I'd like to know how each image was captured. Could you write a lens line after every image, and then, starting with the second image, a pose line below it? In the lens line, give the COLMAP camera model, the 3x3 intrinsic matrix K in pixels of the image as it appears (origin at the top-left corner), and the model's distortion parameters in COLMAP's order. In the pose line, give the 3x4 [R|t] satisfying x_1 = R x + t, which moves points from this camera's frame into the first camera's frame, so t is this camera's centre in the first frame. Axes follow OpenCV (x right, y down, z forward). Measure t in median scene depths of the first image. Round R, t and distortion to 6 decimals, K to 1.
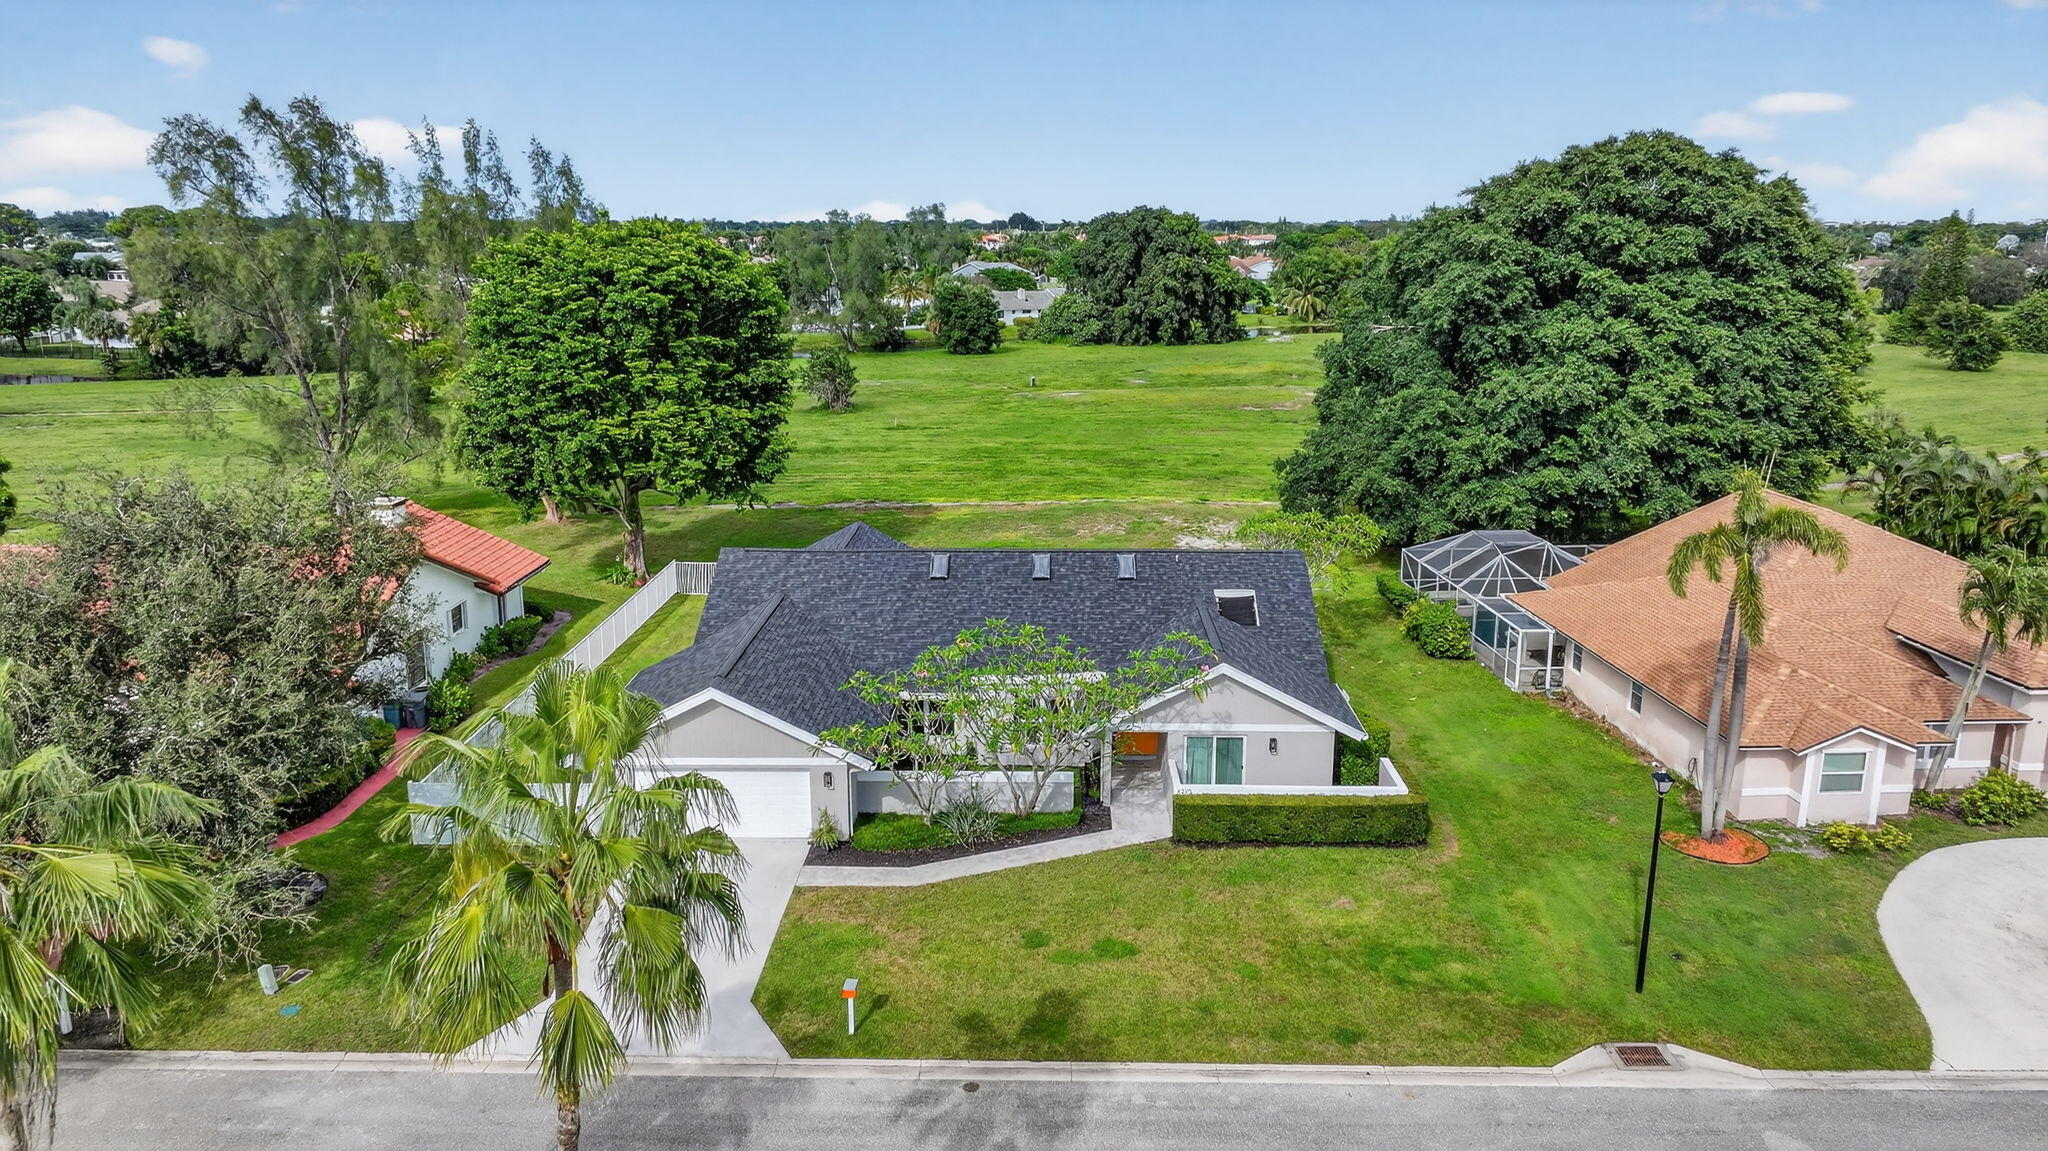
lens RADIAL K [[1399.8, 0, 1026.4], [0, 1399.8, 537.3], [0, 0, 1]] dist [0.002286, -0.000612]
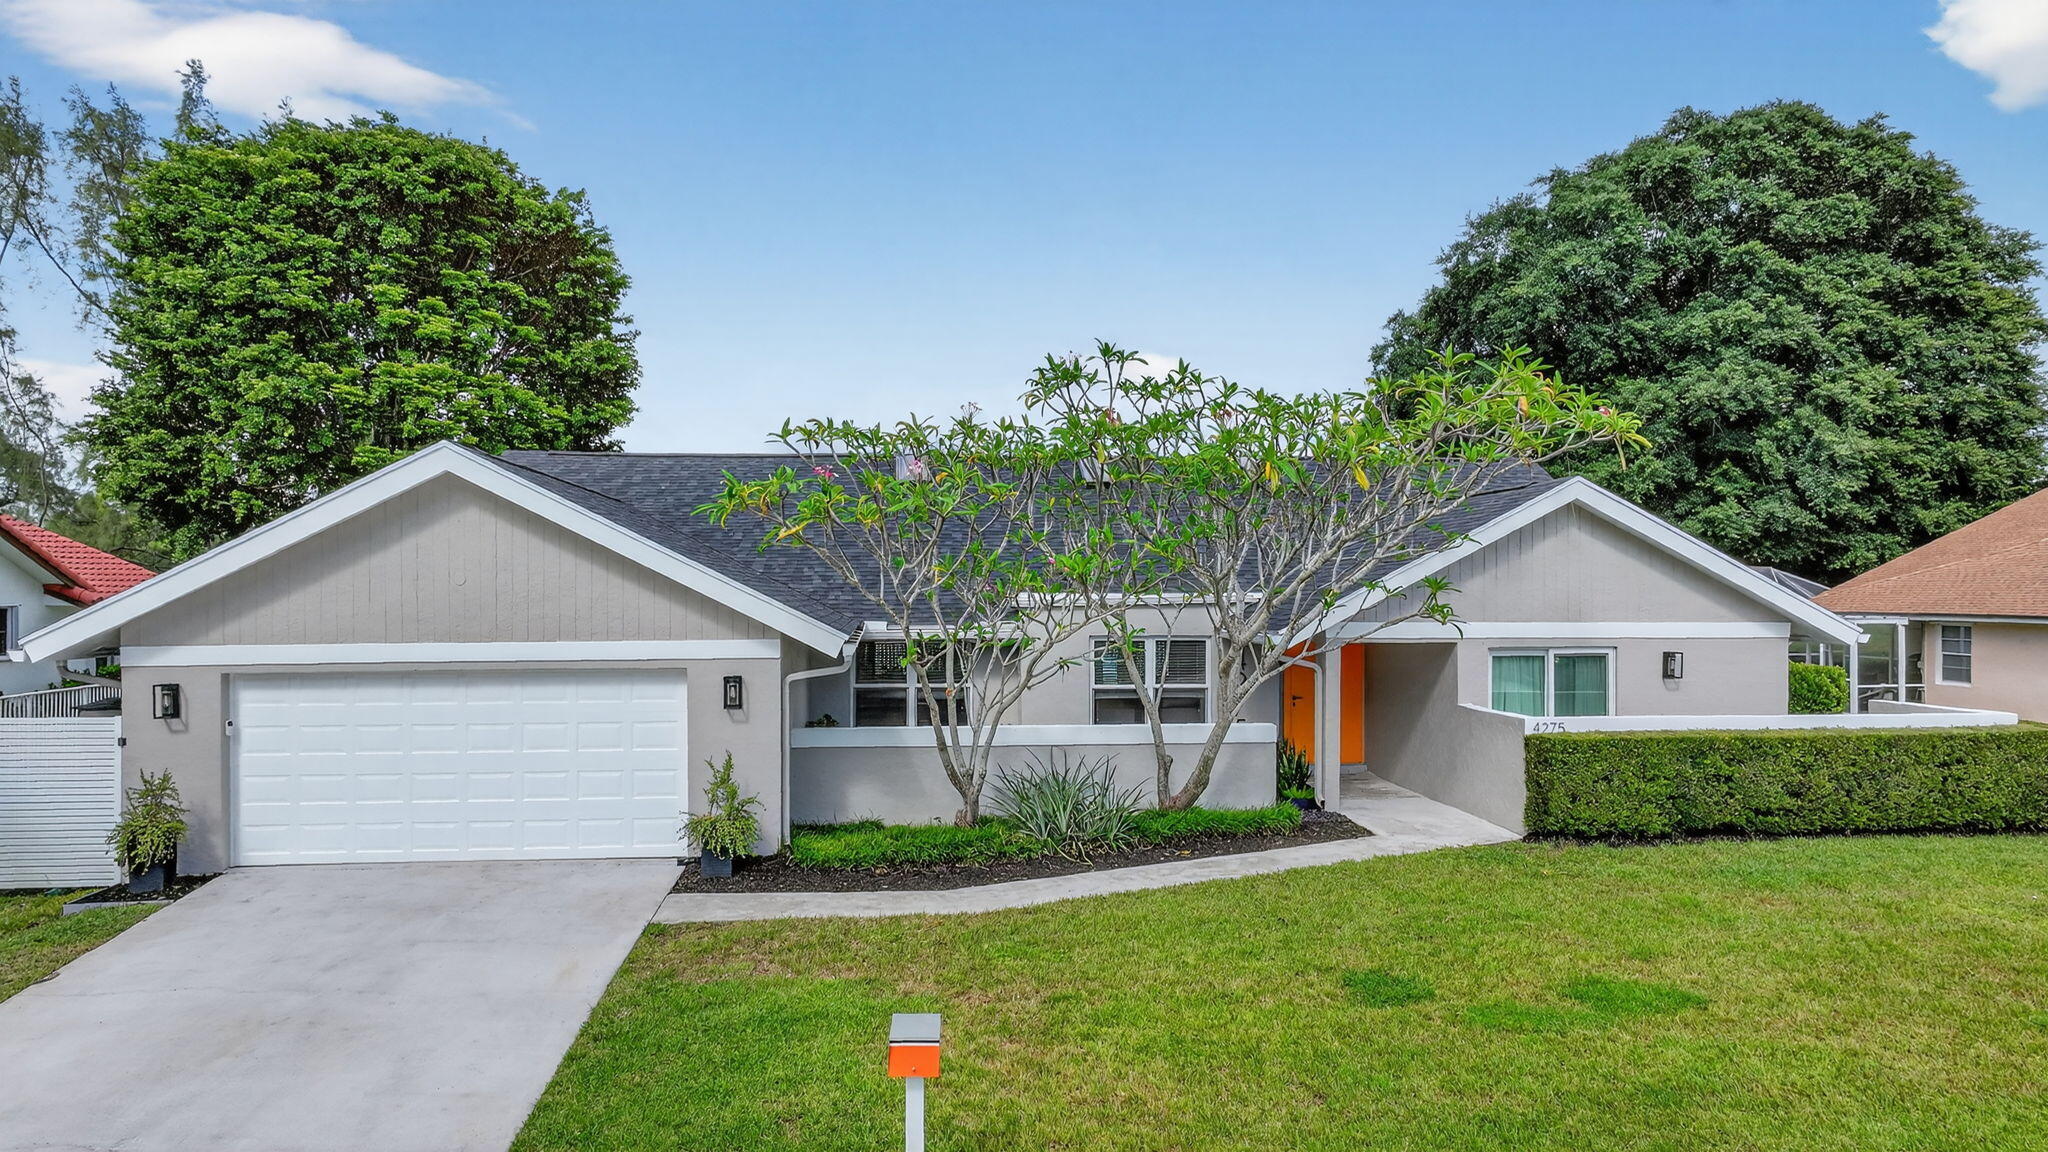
lens RADIAL K [[1446.5, 0, 1024.0], [0, 1446.5, 576.0], [0, 0, 1]] dist [0.008209, -0.000387]
pose [[0.993689, -0.002064, 0.112148, -0.066403], [0.025463, 0.977879, -0.207615, 0.145719], [-0.109239, 0.209160, 0.971761, 0.363779]]
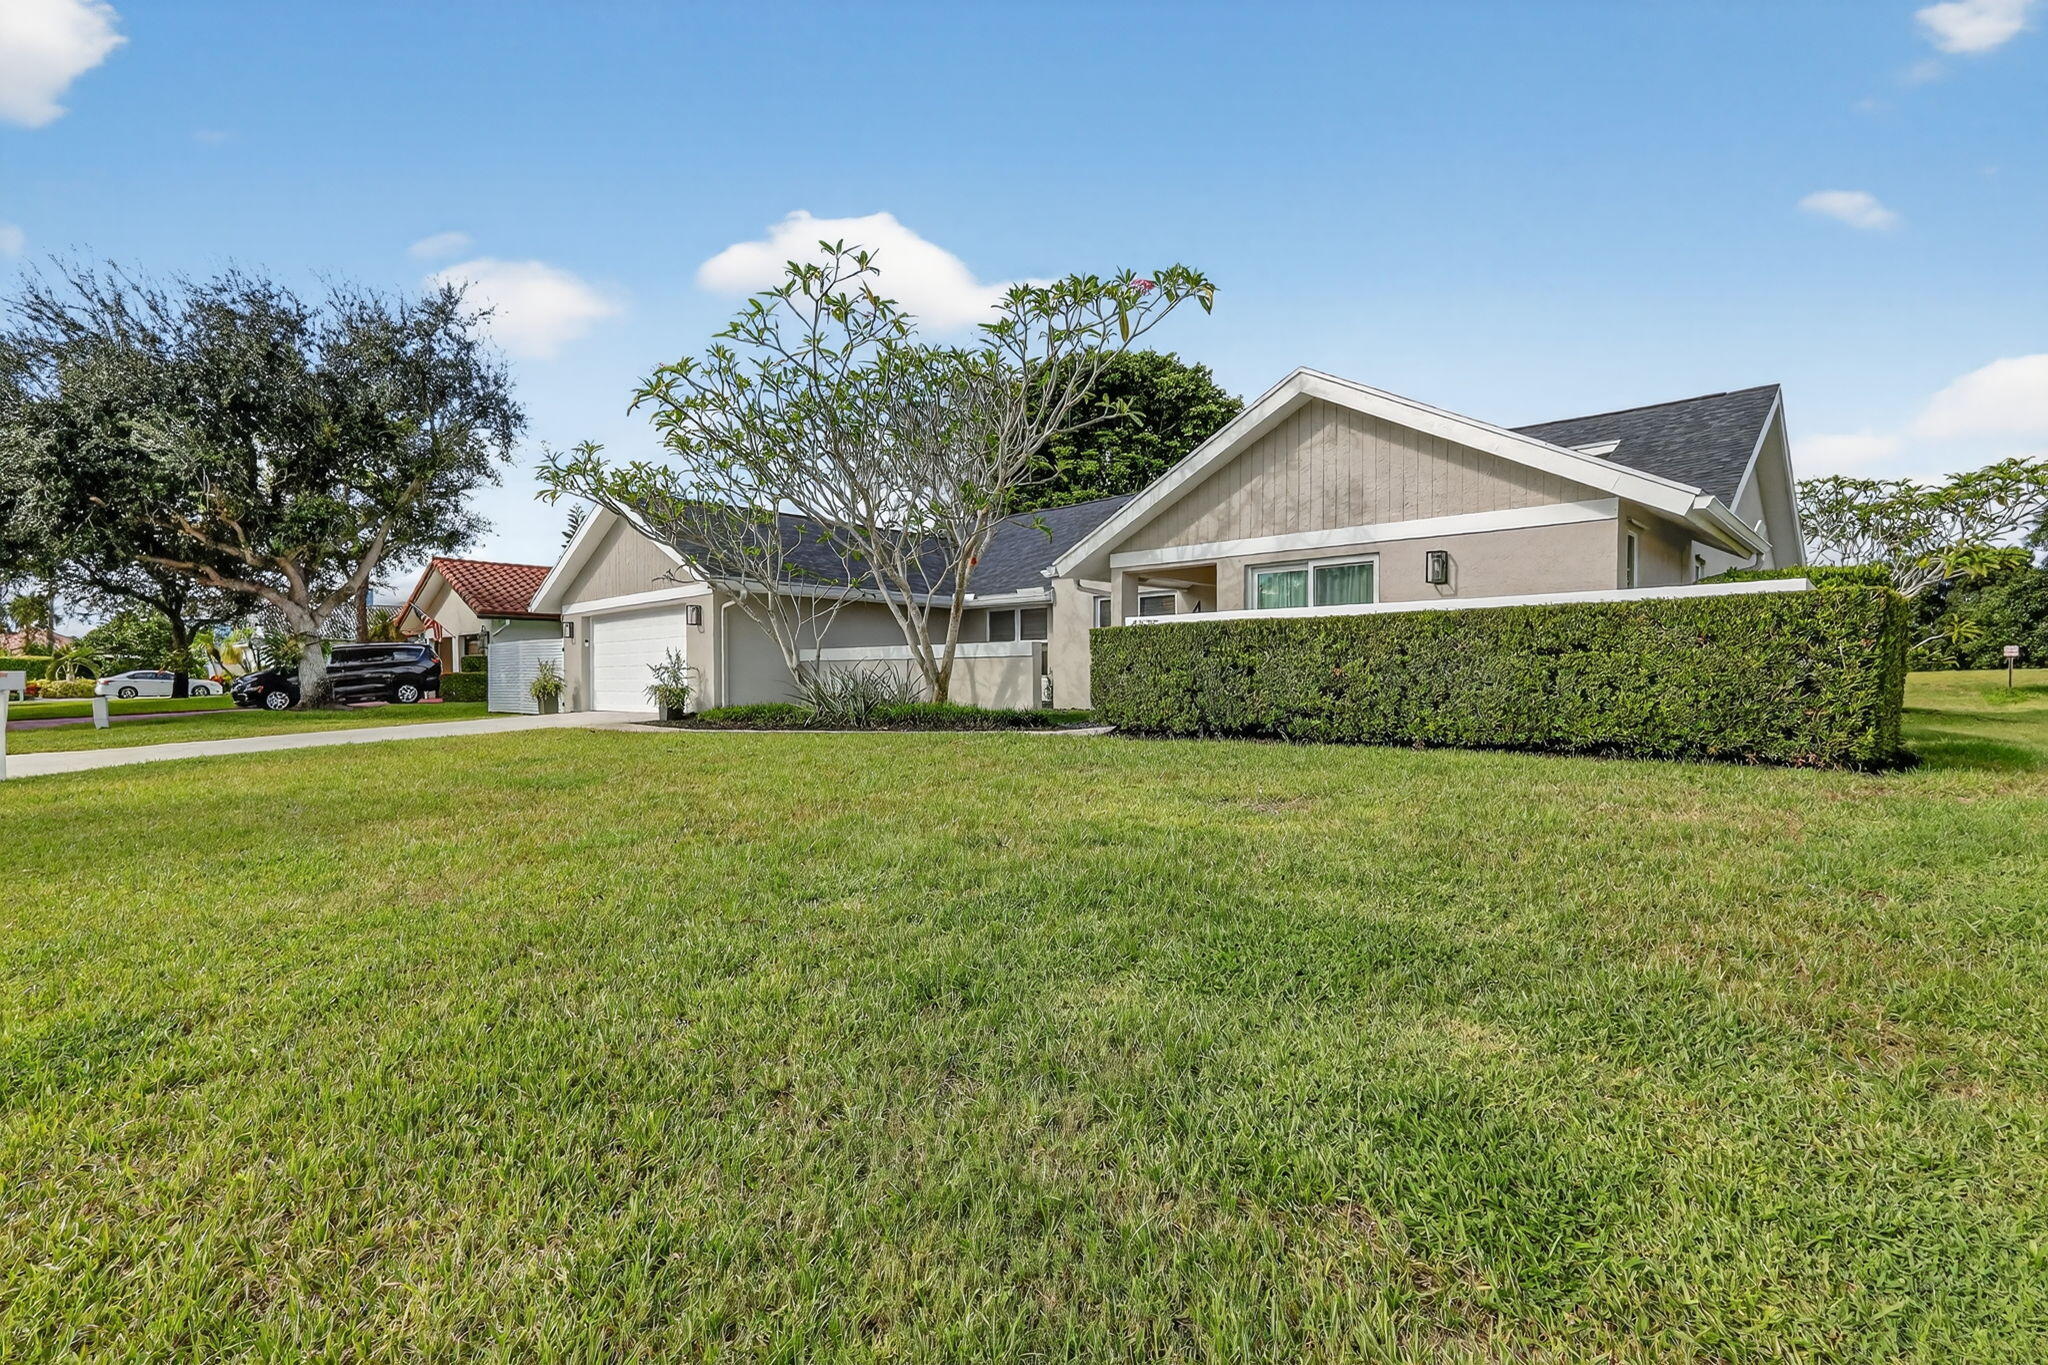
lens RADIAL K [[949.5, 0, 1018.3], [0, 949.5, 664.0], [0, 0, 1]] dist [0.003670, 0.000300]
pose [[0.740552, -0.013171, -0.671870, 0.181938], [-0.131992, 0.977481, -0.164646, 0.159290], [0.658909, 0.210610, 0.722137, 0.494467]]
